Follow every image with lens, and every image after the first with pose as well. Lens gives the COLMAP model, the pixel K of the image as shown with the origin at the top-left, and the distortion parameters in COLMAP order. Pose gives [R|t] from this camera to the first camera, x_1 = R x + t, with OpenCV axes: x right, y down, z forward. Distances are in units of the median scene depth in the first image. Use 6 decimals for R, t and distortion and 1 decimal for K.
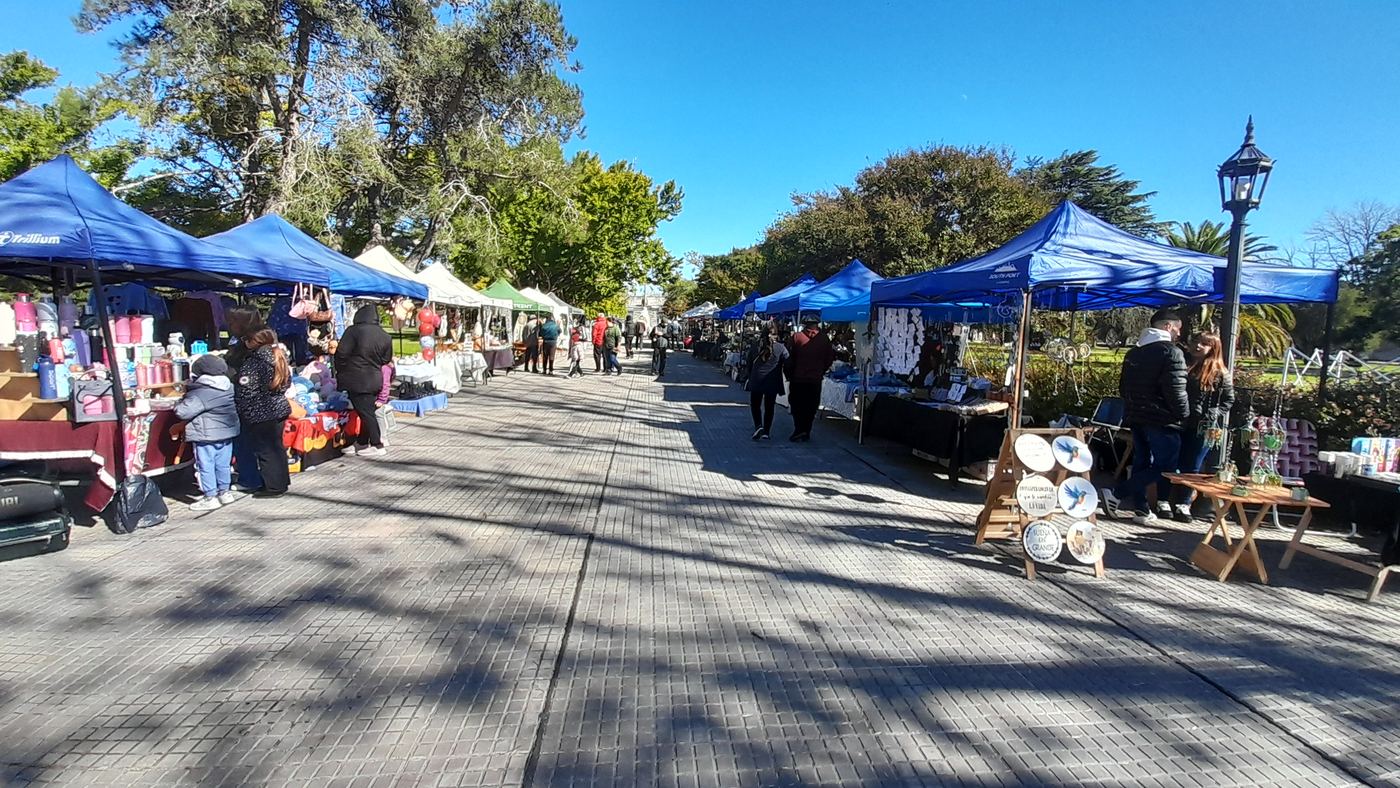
lens RADIAL K [[562.1, 0, 700.1], [0, 562.1, 370.4], [0, 0, 1]] dist [0.000321, -0.000097]
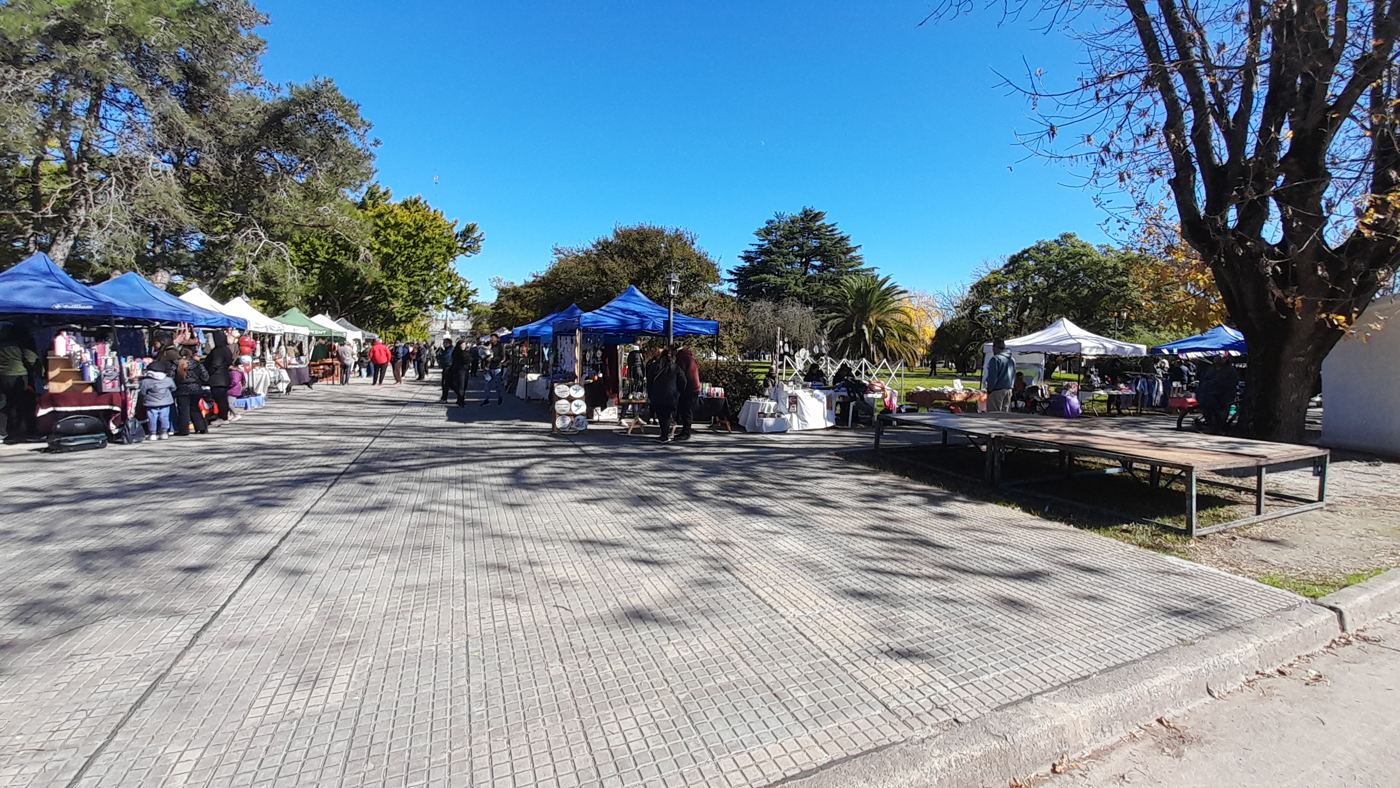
lens RADIAL K [[562.1, 0, 700.1], [0, 562.1, 370.4], [0, 0, 1]] dist [0.000321, -0.000097]
pose [[0.951072, -0.020665, 0.308278, 0.065909], [0.033473, 0.998780, -0.036315, 0.027855], [-0.307151, 0.044857, 0.950603, -0.292972]]
